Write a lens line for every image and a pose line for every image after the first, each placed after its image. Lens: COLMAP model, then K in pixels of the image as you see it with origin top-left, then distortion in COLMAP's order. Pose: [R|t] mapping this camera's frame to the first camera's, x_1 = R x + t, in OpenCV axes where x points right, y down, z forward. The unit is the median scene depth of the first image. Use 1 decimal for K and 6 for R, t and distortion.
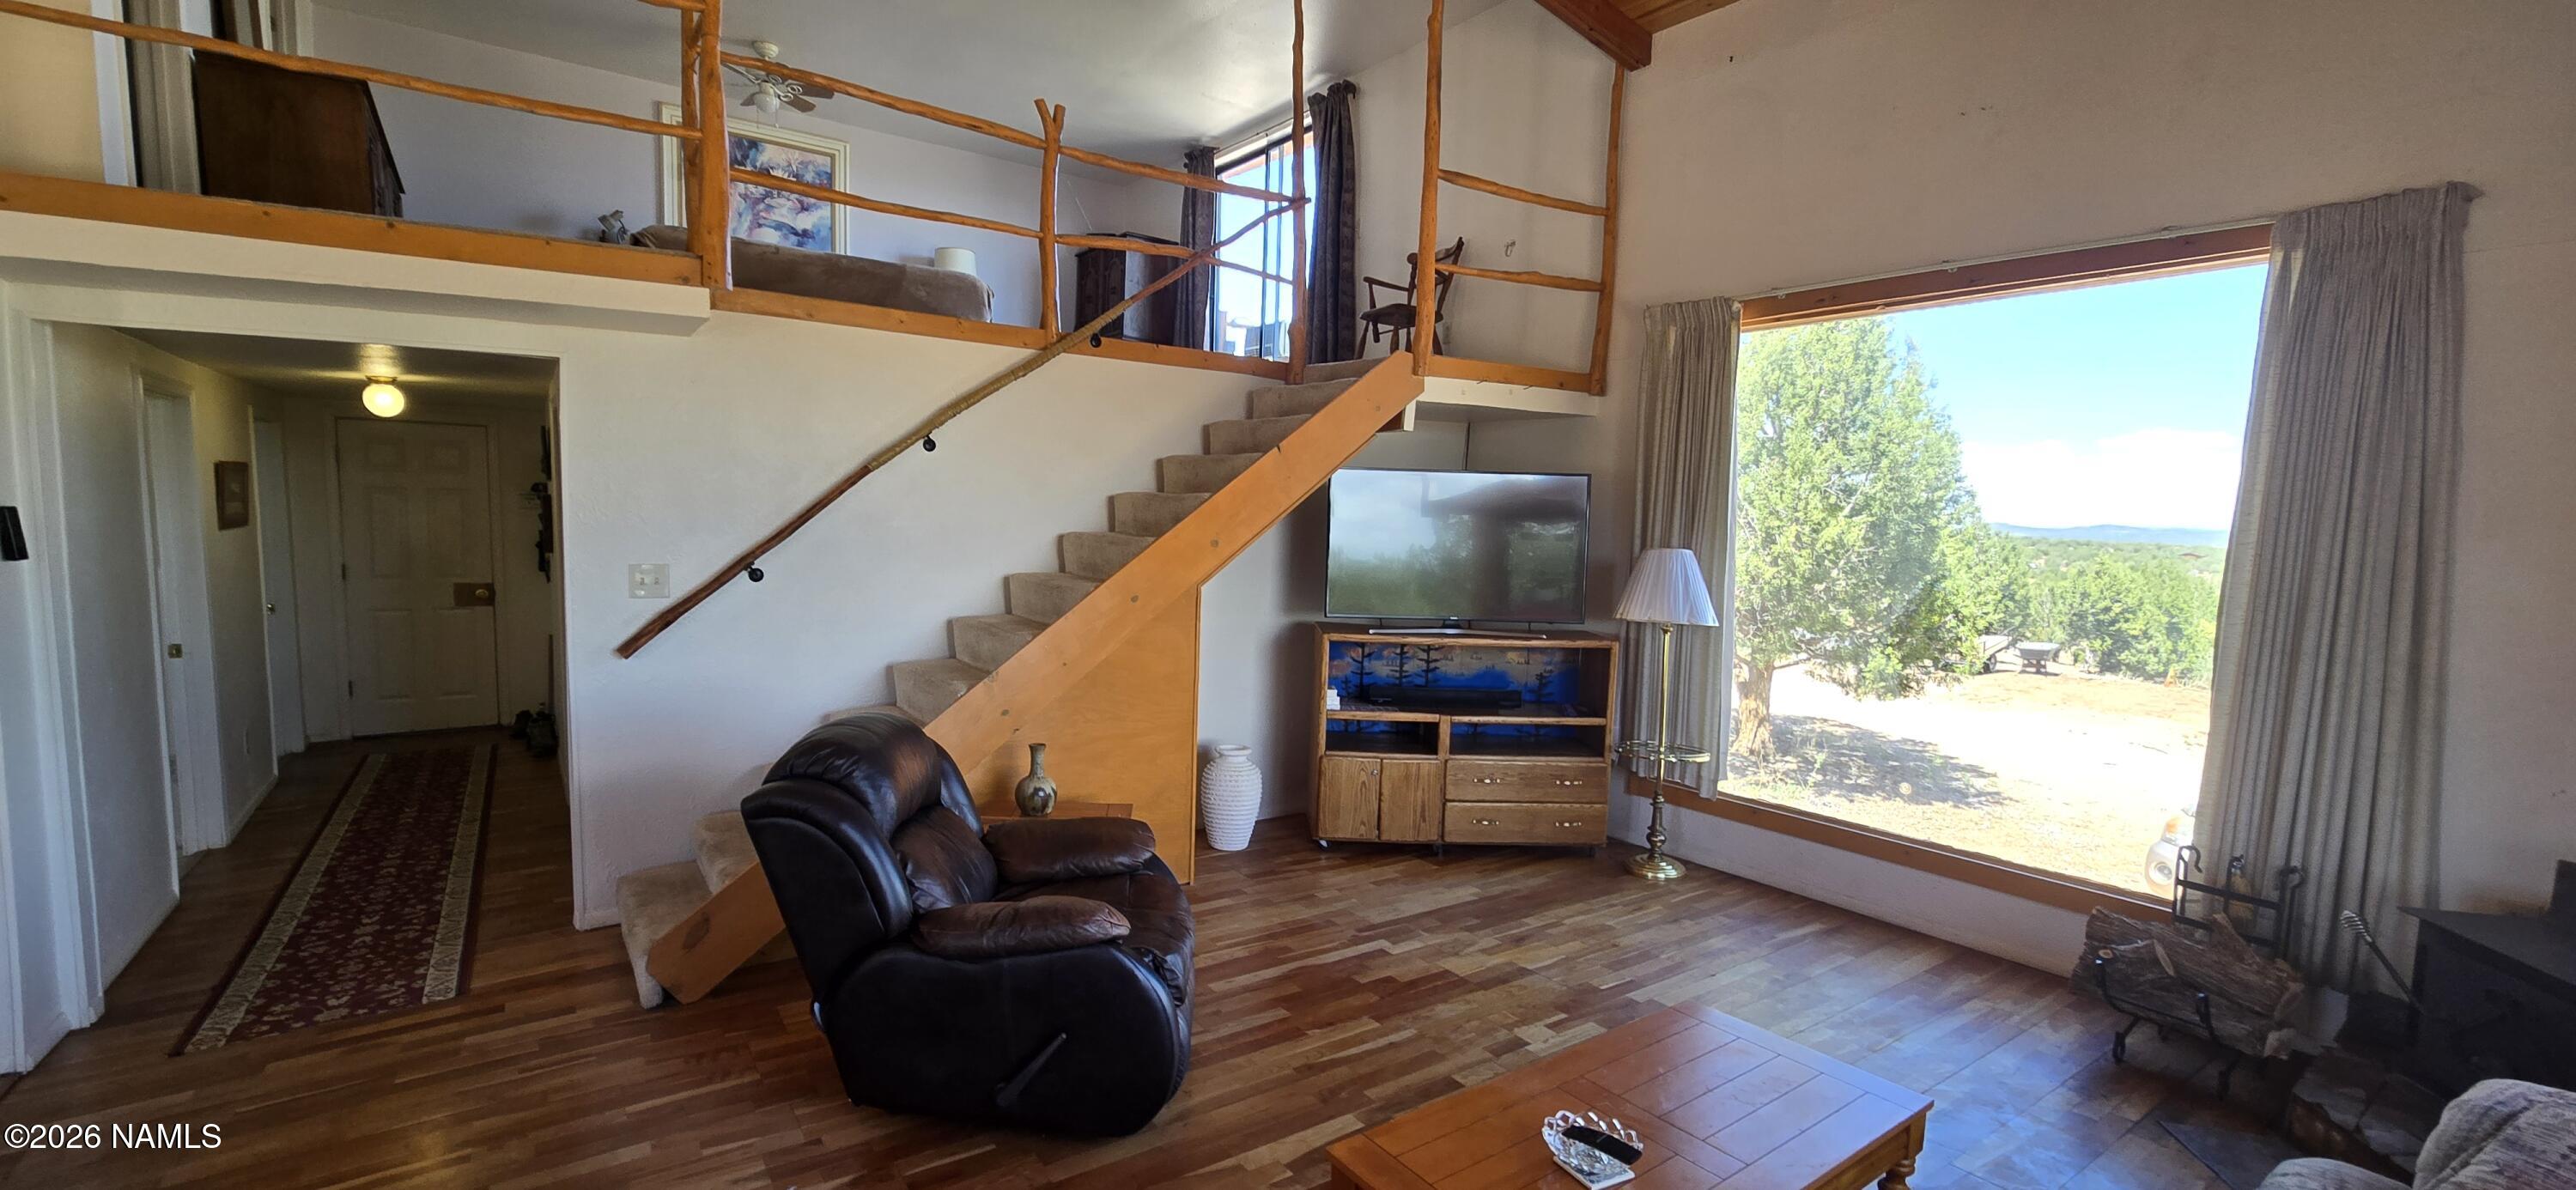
lens RADIAL K [[1054.5, 0, 1269.7], [0, 1054.5, 613.2], [0, 0, 1]] dist [-0.000007, 0.000708]
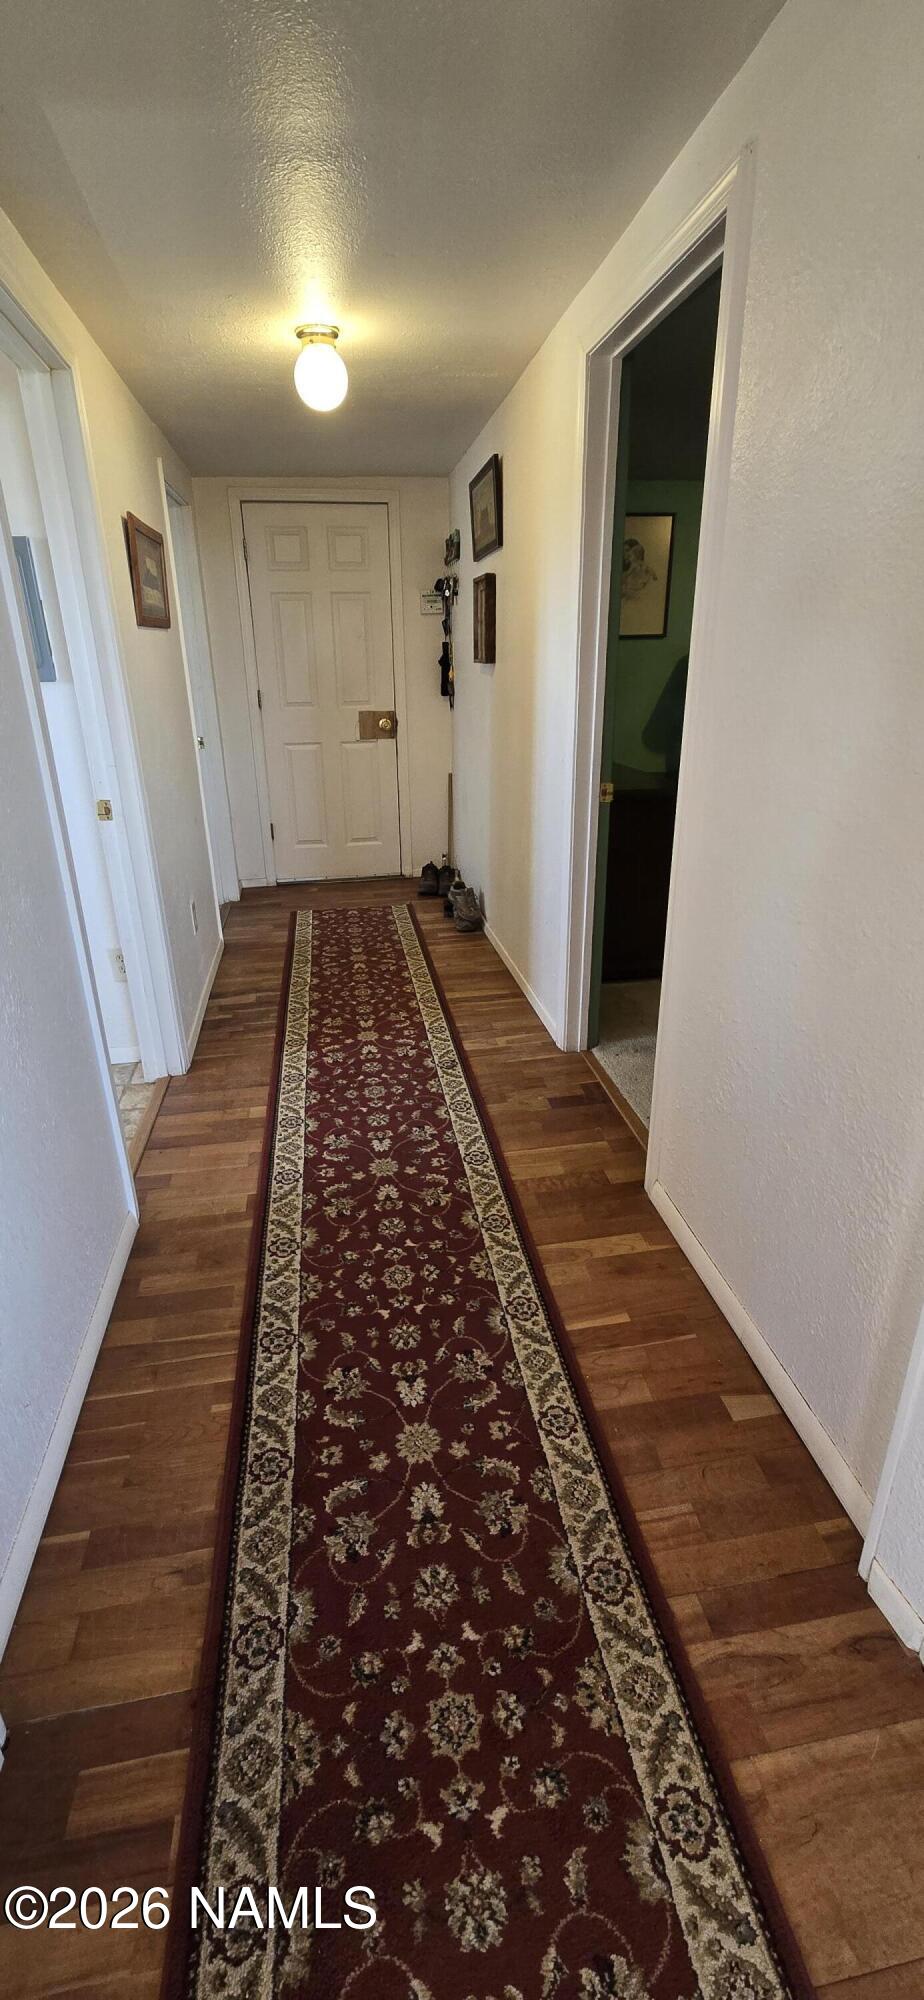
lens RADIAL K [[832.8, 0, 459.5], [0, 832.8, 988.7], [0, 0, 1]] dist [0.000791, 0.000079]
pose [[0.894946, 0.131368, -0.426397, -0.537832], [-0.005235, 0.958698, 0.284377, -0.007437], [0.446144, -0.252270, 0.858671, 0.560058]]
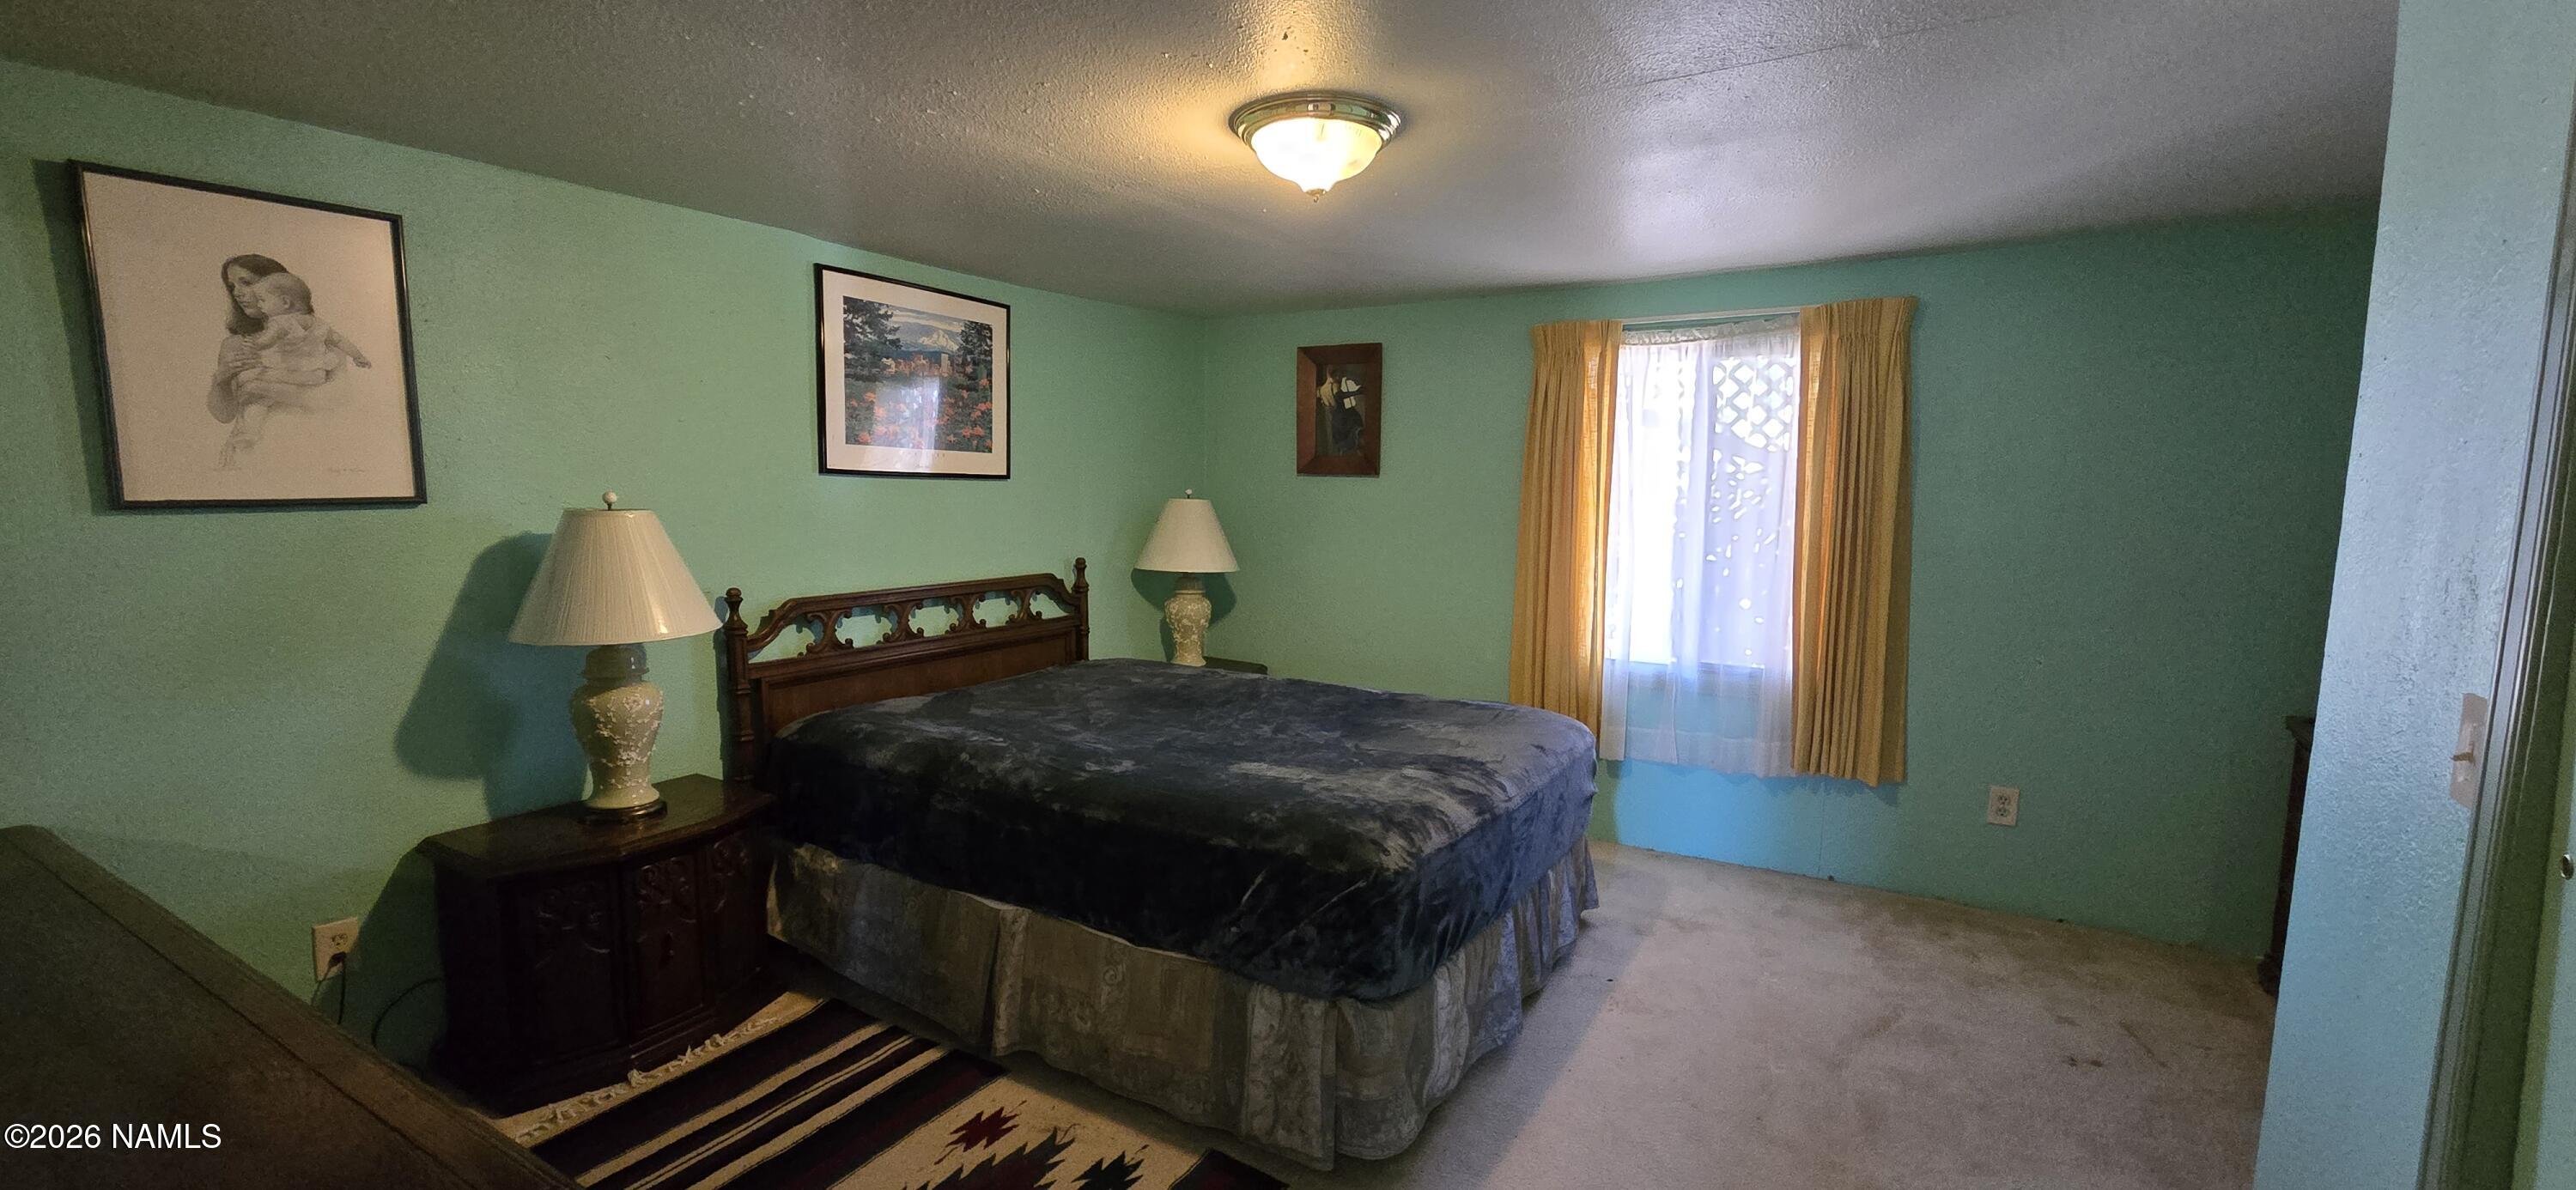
lens RADIAL K [[1054.5, 0, 1269.7], [0, 1054.5, 613.2], [0, 0, 1]] dist [-0.000007, 0.000708]
pose [[0.918930, -0.071546, 0.387878, -0.614343], [0.061133, 0.997362, 0.039135, -0.062299], [-0.389654, -0.012250, 0.920880, 0.948185]]
